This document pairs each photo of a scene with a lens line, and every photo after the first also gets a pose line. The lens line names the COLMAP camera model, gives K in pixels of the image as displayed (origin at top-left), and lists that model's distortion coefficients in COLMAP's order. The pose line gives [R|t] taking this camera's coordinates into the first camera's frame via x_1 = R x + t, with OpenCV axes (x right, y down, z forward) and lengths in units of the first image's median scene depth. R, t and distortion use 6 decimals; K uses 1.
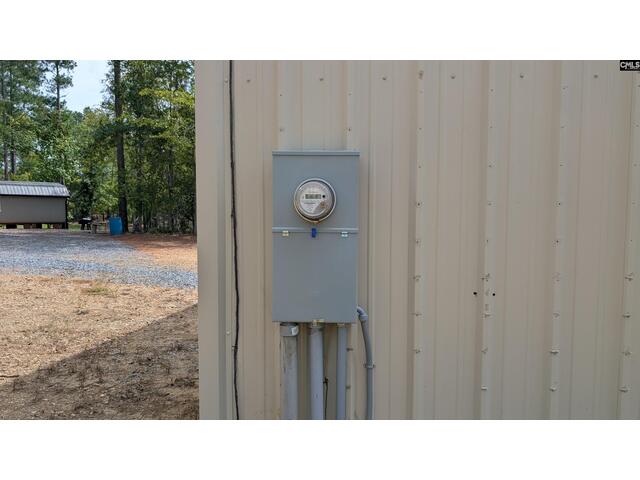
lens RADIAL K [[463.5, 0, 319.8], [0, 463.5, 240.0], [0, 0, 1]] dist [0.013082, -0.013094]
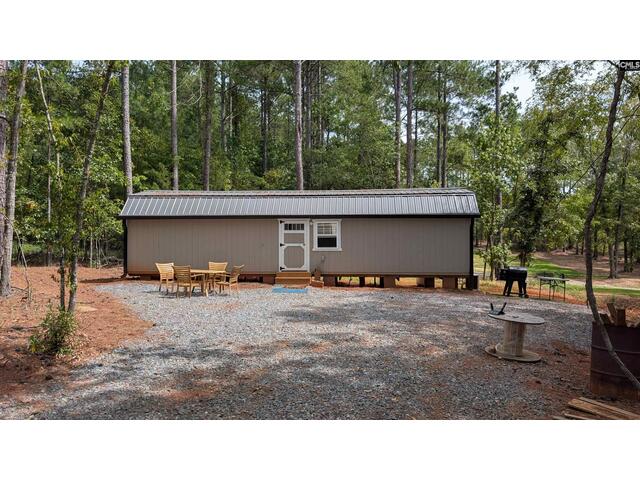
lens RADIAL K [[463.5, 0, 319.7], [0, 463.5, 239.5], [0, 0, 1]] dist [0.013082, -0.013094]
pose [[0.606259, 0.002662, -0.795263, -0.229139], [-0.046580, 0.998396, -0.032168, -0.040106], [0.793902, 0.056545, 0.605411, 0.496248]]
